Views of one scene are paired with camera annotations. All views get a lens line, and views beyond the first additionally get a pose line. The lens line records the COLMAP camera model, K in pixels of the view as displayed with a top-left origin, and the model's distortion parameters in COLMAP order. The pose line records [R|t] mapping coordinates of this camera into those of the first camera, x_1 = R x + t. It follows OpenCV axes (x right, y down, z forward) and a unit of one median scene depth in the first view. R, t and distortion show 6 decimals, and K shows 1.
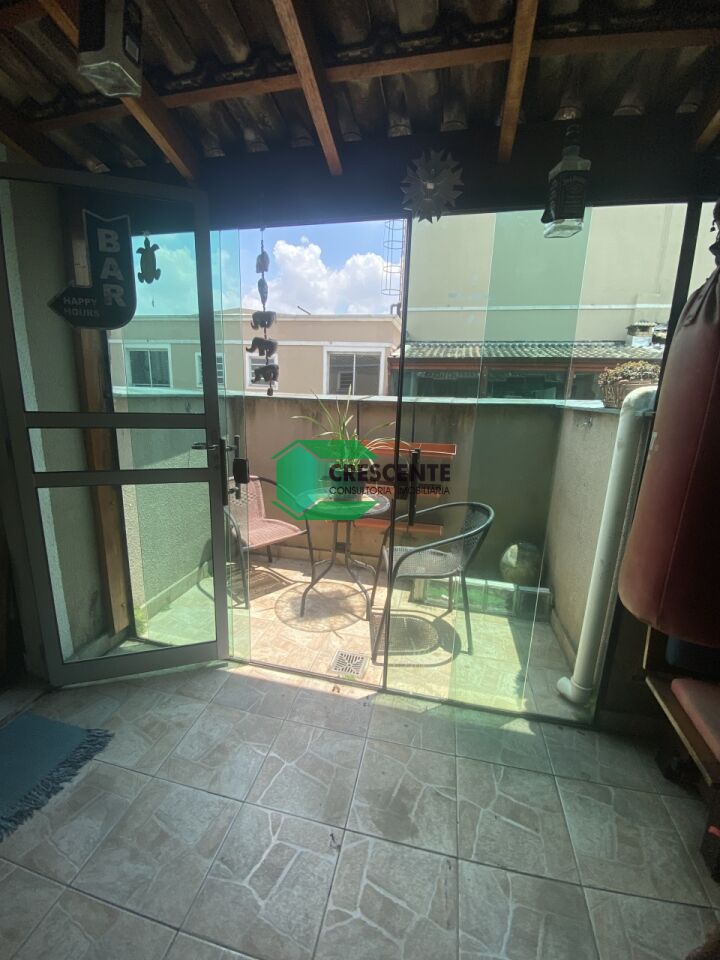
lens RADIAL K [[388.1, 0, 364.7], [0, 388.1, 480.2], [0, 0, 1]] dist [-0.007677, -0.008240]
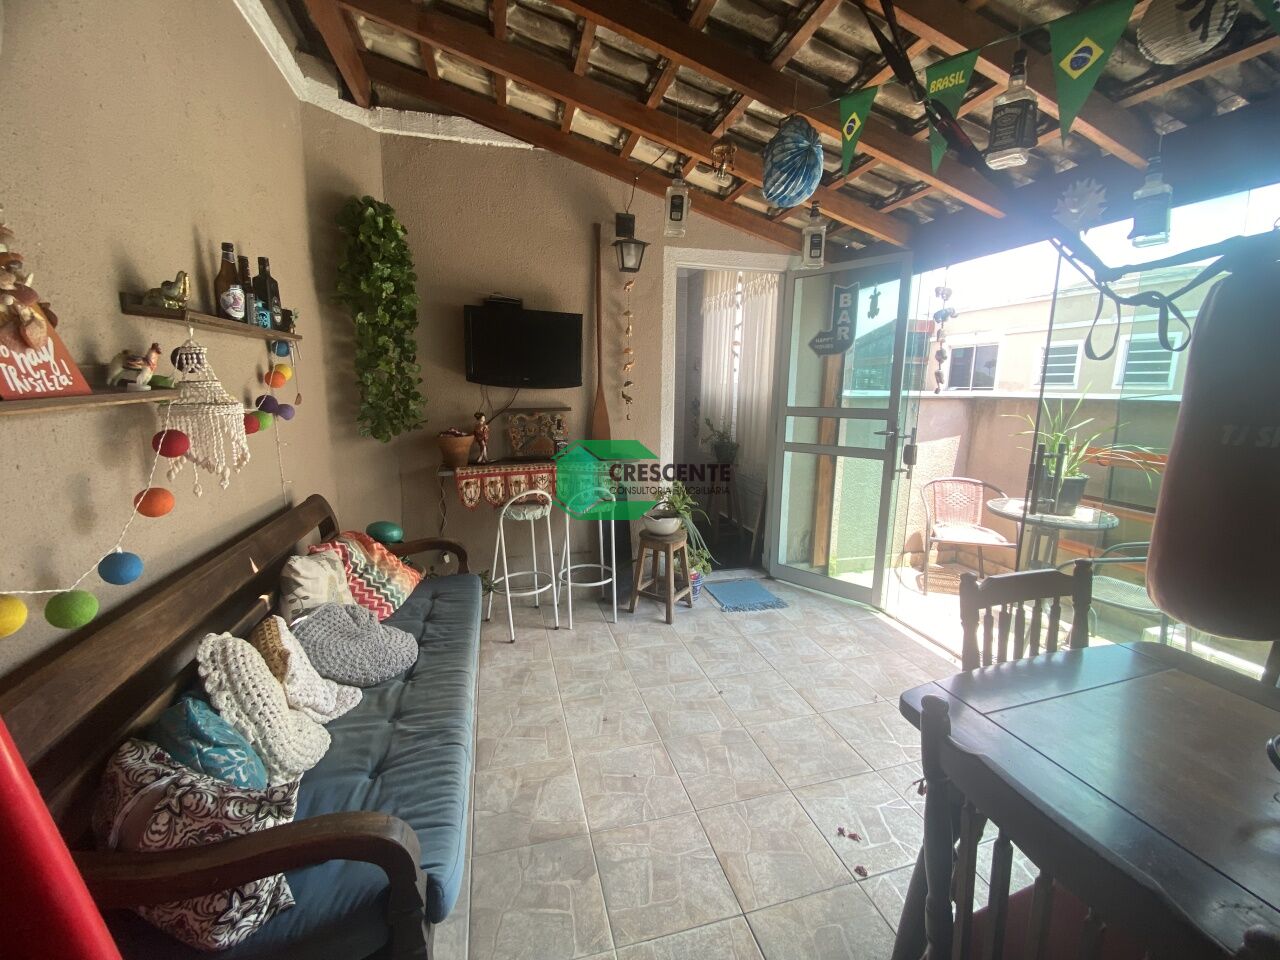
lens RADIAL K [[517.5, 0, 642.4], [0, 517.5, 482.9], [0, 0, 1]] dist [-0.007677, -0.008240]
pose [[0.468621, 0.130445, -0.873715, 0.796367], [-0.179676, 0.982439, 0.050307, 0.145990], [0.864934, 0.133411, 0.483830, -0.584008]]
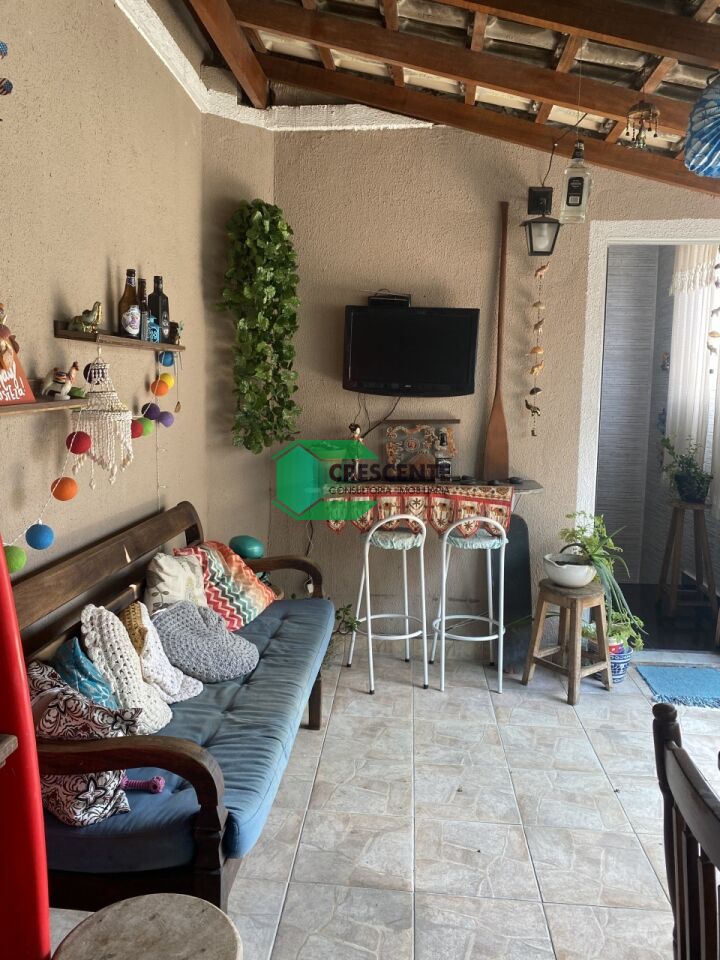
lens RADIAL K [[731.1, 0, 354.6], [0, 731.1, 480.6], [0, 0, 1]] dist [-0.003746, -0.047212]
pose [[0.126860, 0.089230, -0.987899, 1.134061], [-0.218860, 0.973918, 0.059863, 0.132441], [0.967474, 0.208617, 0.143080, -0.528370]]
